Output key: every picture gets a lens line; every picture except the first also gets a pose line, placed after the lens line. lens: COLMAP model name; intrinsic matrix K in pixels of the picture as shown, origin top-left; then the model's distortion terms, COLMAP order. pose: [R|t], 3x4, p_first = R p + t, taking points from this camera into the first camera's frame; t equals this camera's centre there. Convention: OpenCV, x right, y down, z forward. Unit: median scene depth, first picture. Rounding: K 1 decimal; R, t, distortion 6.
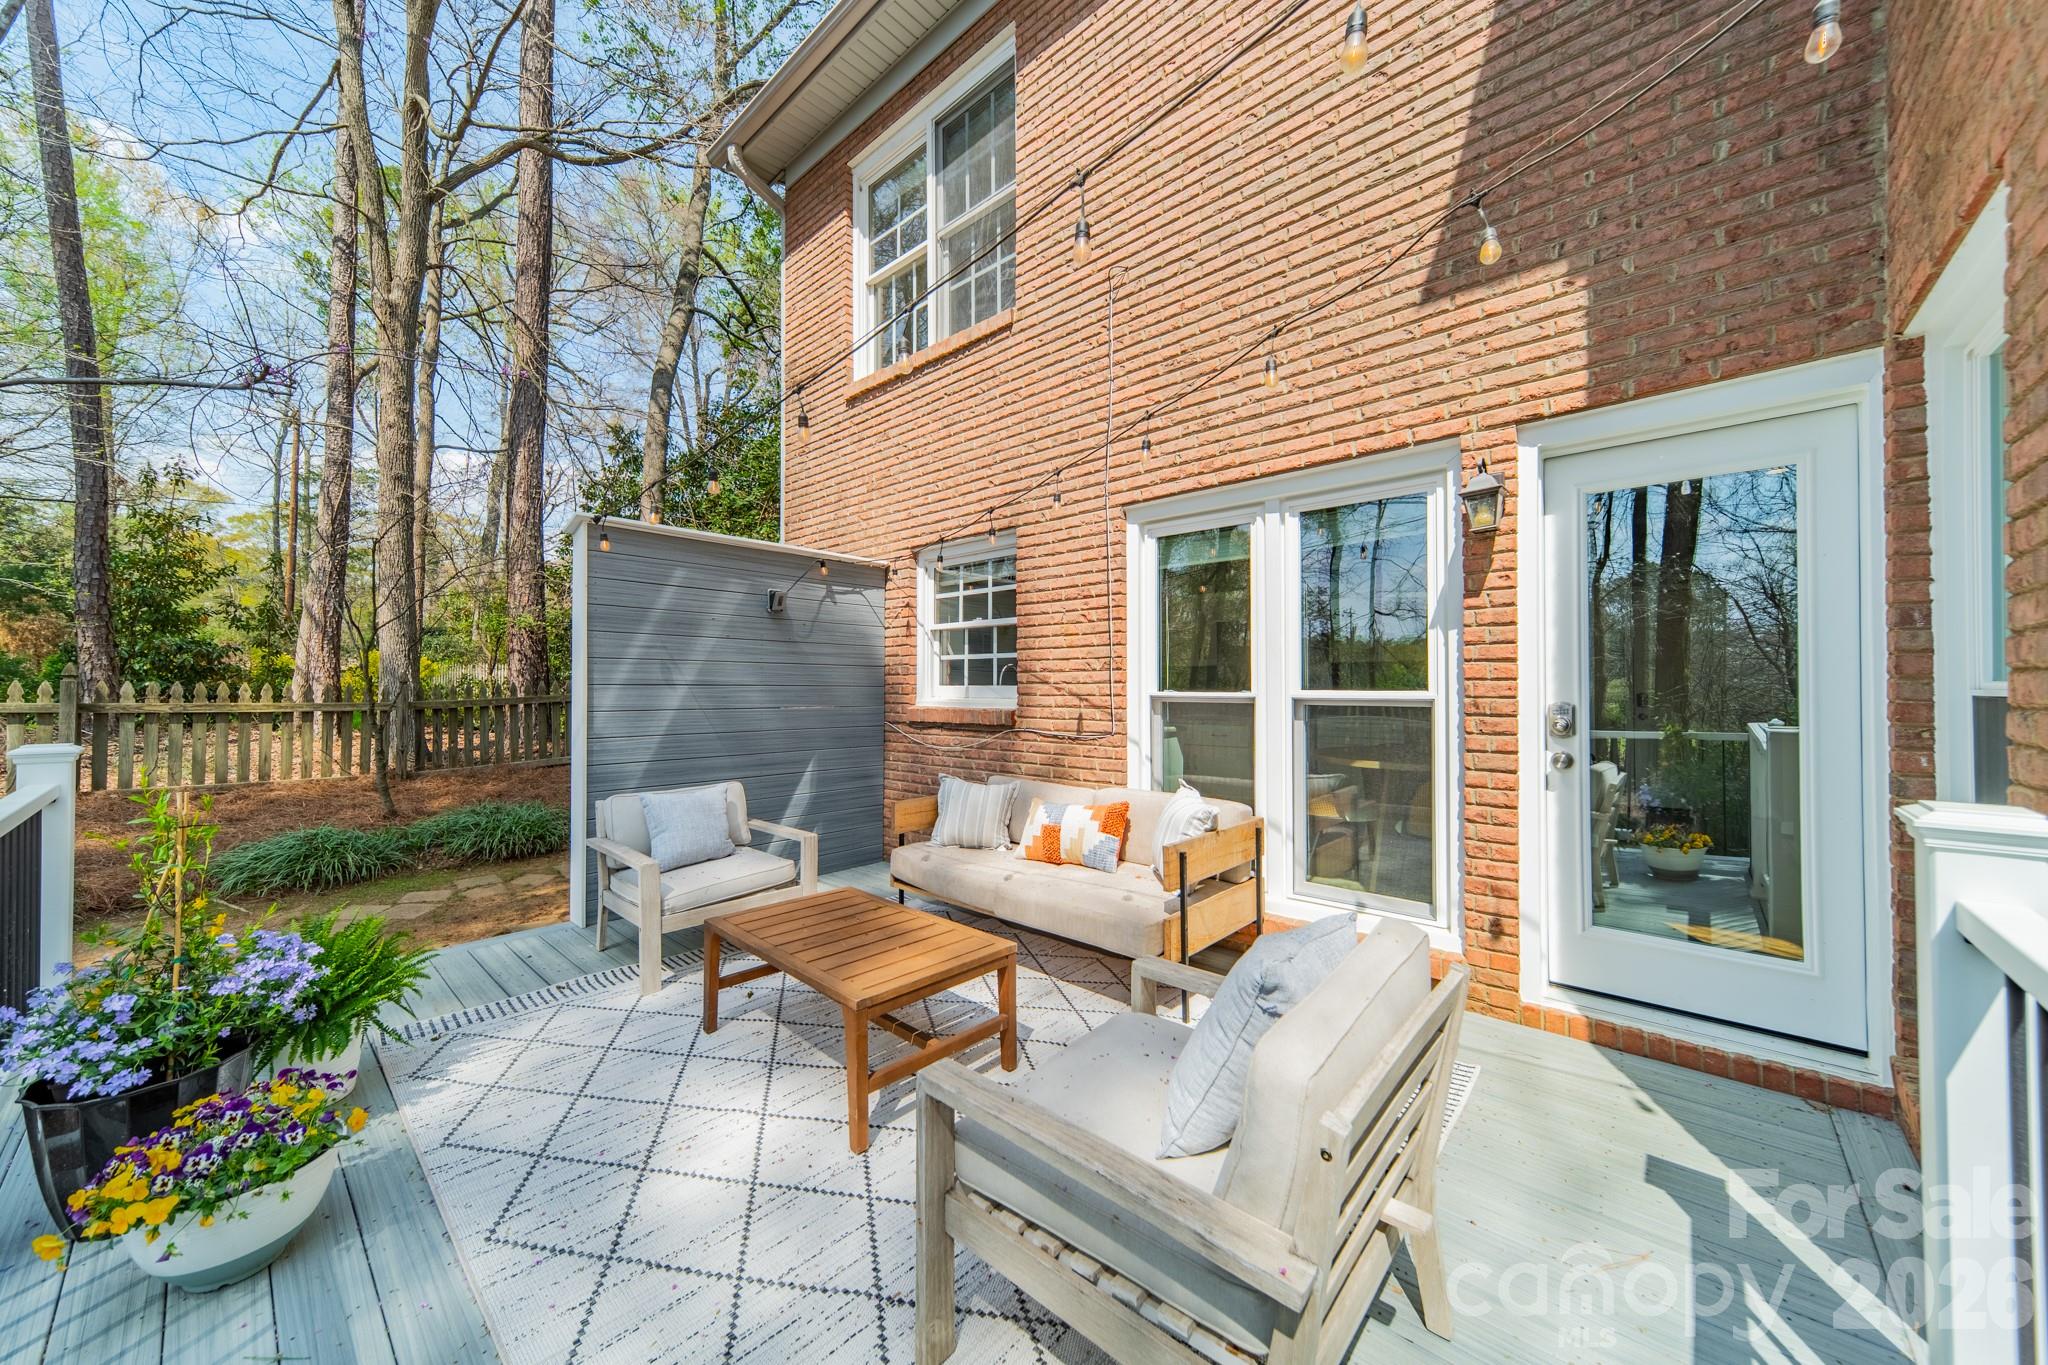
lens RADIAL K [[723.5, 0, 1024.0], [0, 723.5, 682.5], [0, 0, 1]] dist [0.001430, -0.000044]
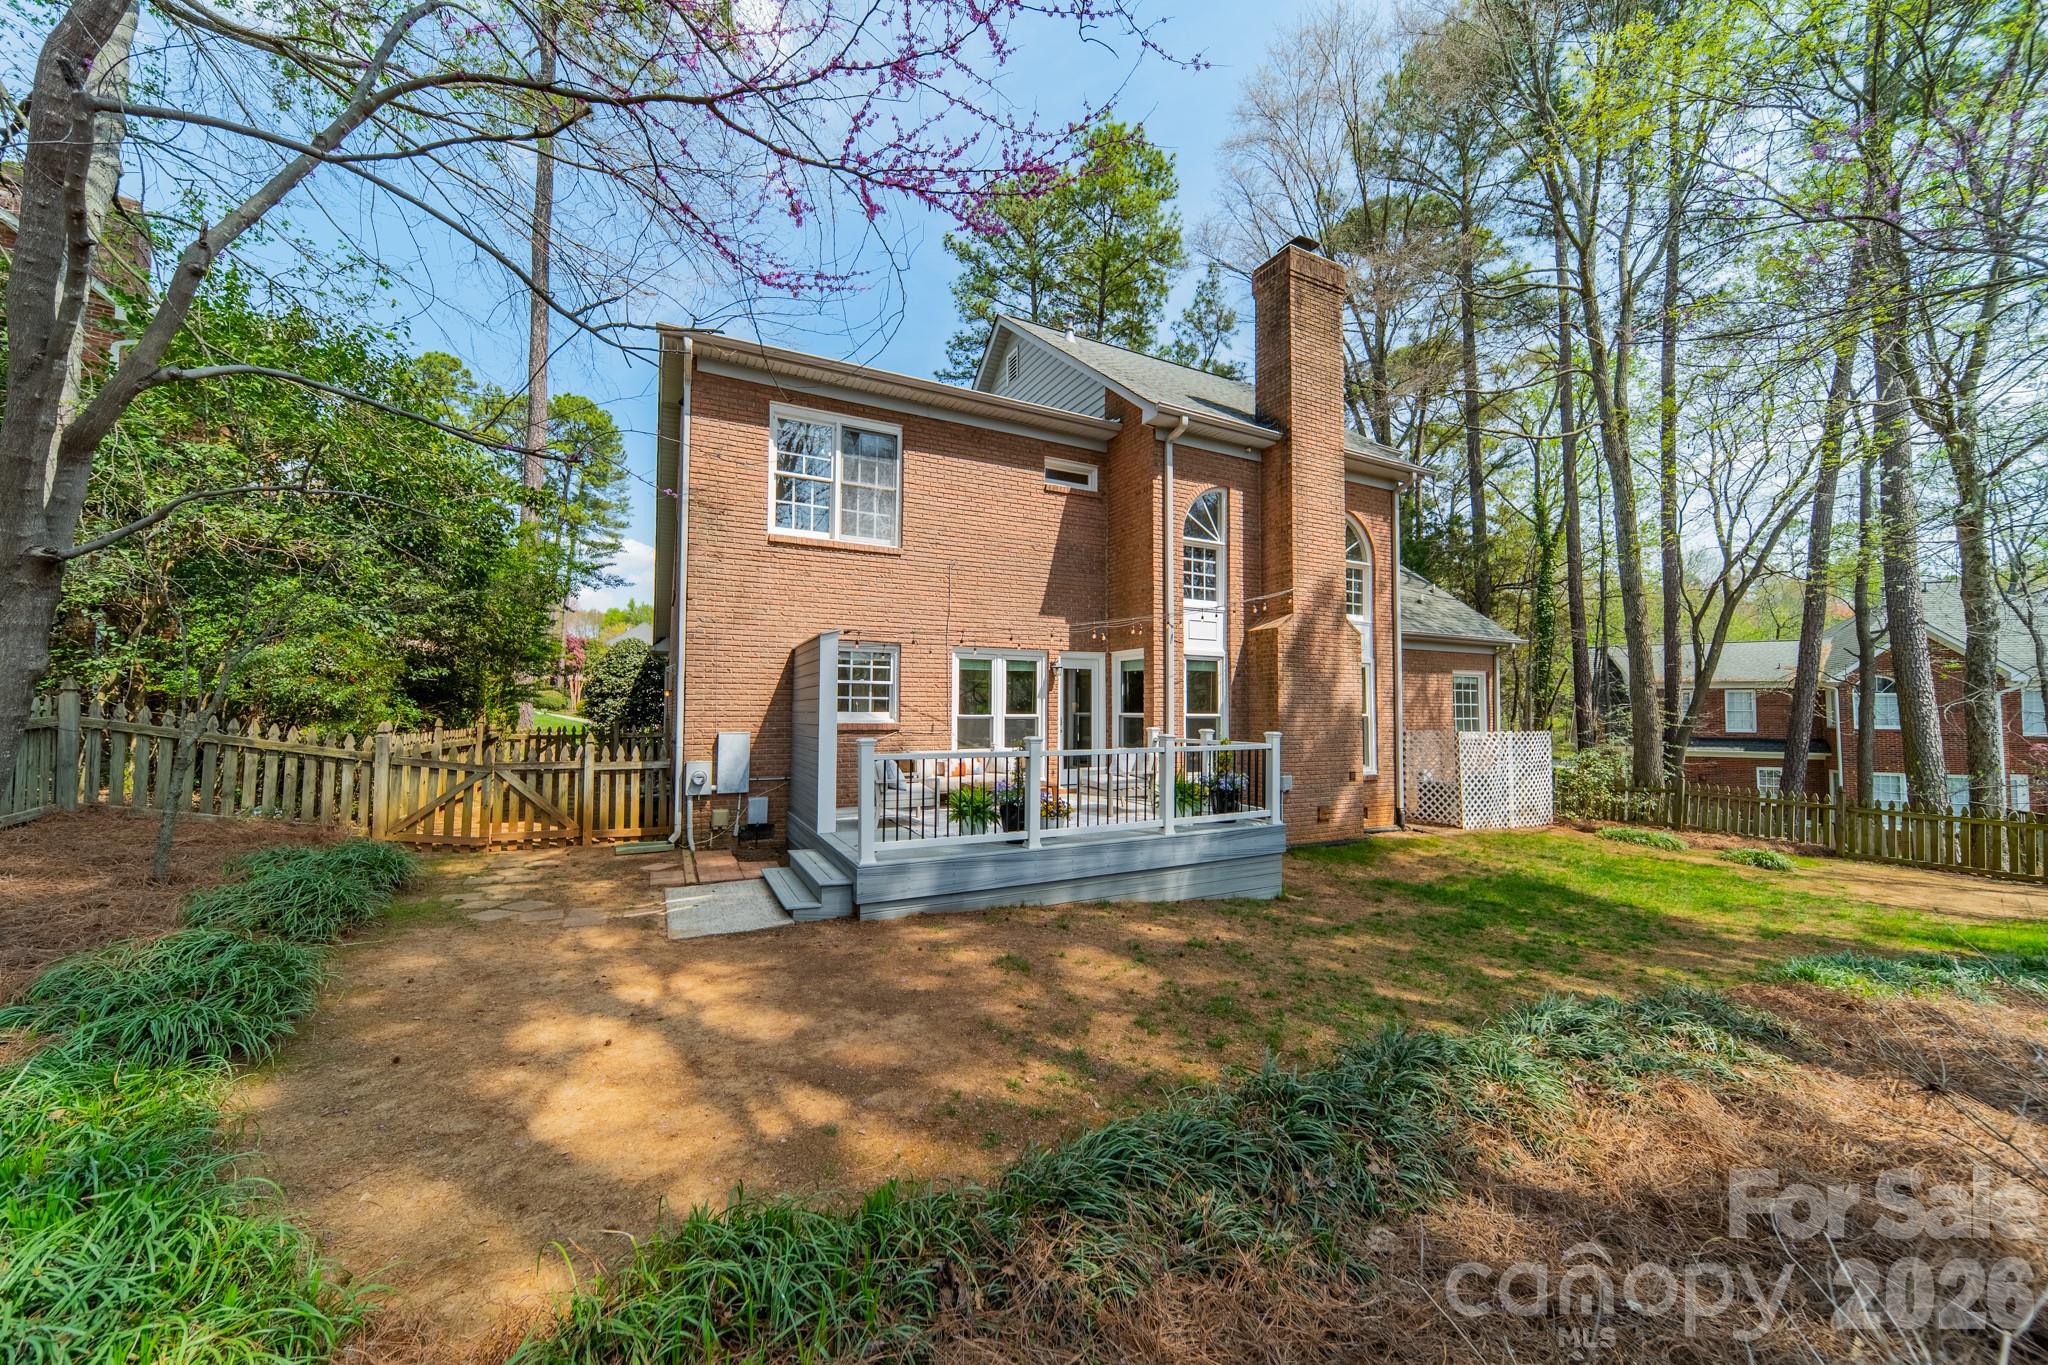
lens RADIAL K [[723.5, 0, 1024.0], [0, 723.5, 682.5], [0, 0, 1]] dist [0.001430, -0.000044]
pose [[0.362559, 0.038107, 0.931182, -1.790284], [-0.010552, 0.999268, -0.036785, -0.008143], [-0.931901, 0.003511, 0.362695, -0.186344]]
